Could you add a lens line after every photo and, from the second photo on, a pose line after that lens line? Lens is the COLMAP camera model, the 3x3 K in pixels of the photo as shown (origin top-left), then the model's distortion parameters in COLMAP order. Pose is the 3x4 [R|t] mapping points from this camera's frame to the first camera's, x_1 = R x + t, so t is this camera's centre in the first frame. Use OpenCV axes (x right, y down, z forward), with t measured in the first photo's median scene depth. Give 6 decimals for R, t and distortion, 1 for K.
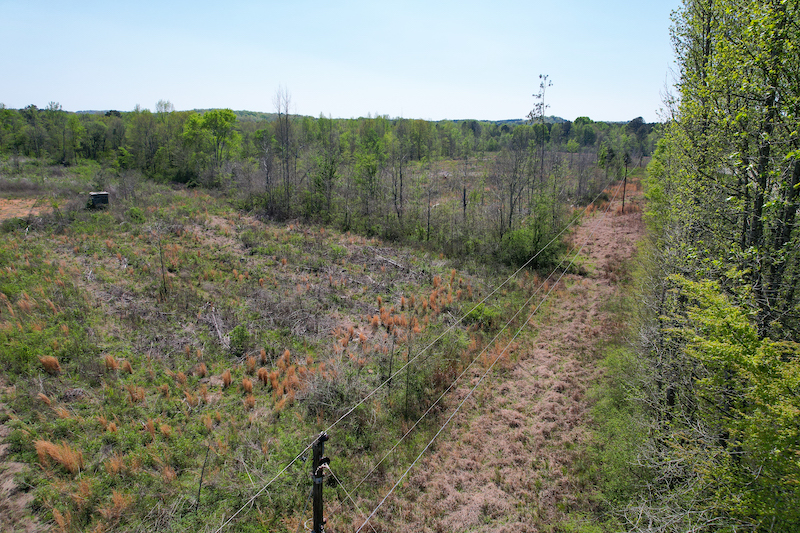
lens RADIAL K [[512.3, 0, 397.6], [0, 512.3, 260.7], [0, 0, 1]] dist [-0.073069, 0.067372]
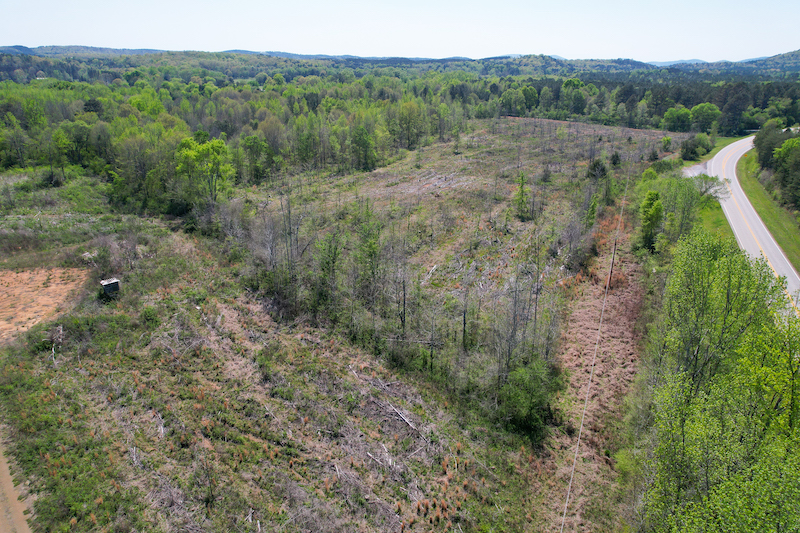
lens RADIAL K [[512.3, 0, 399.0], [0, 512.3, 265.3], [0, 0, 1]] dist [-0.073069, 0.067372]
pose [[0.999461, -0.017903, 0.027508, -0.013755], [0.014374, 0.992237, 0.123530, -0.148603], [-0.029506, -0.123068, 0.991959, -0.020952]]
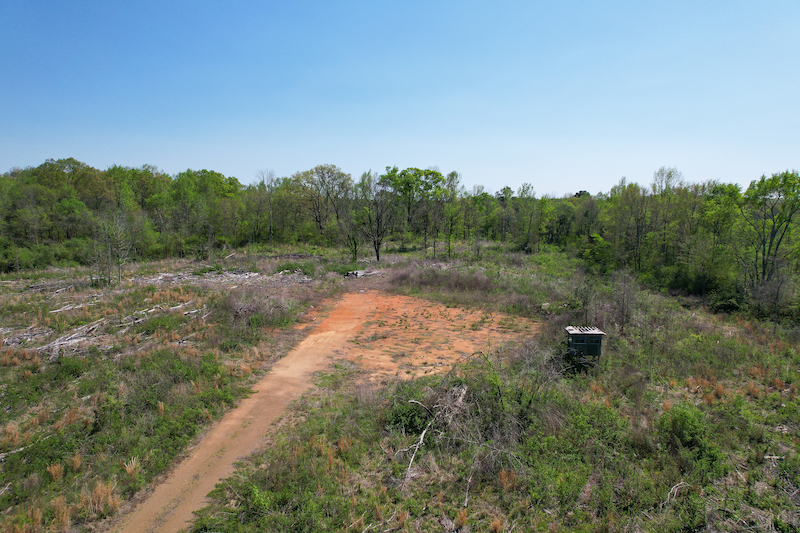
lens RADIAL K [[512.3, 0, 396.1], [0, 512.3, 264.4], [0, 0, 1]] dist [-0.073069, 0.067372]
pose [[0.677991, 0.065563, -0.732140, -0.193642], [-0.180239, 0.980436, -0.079111, -0.065474], [0.712630, 0.185597, 0.676544, 0.285516]]
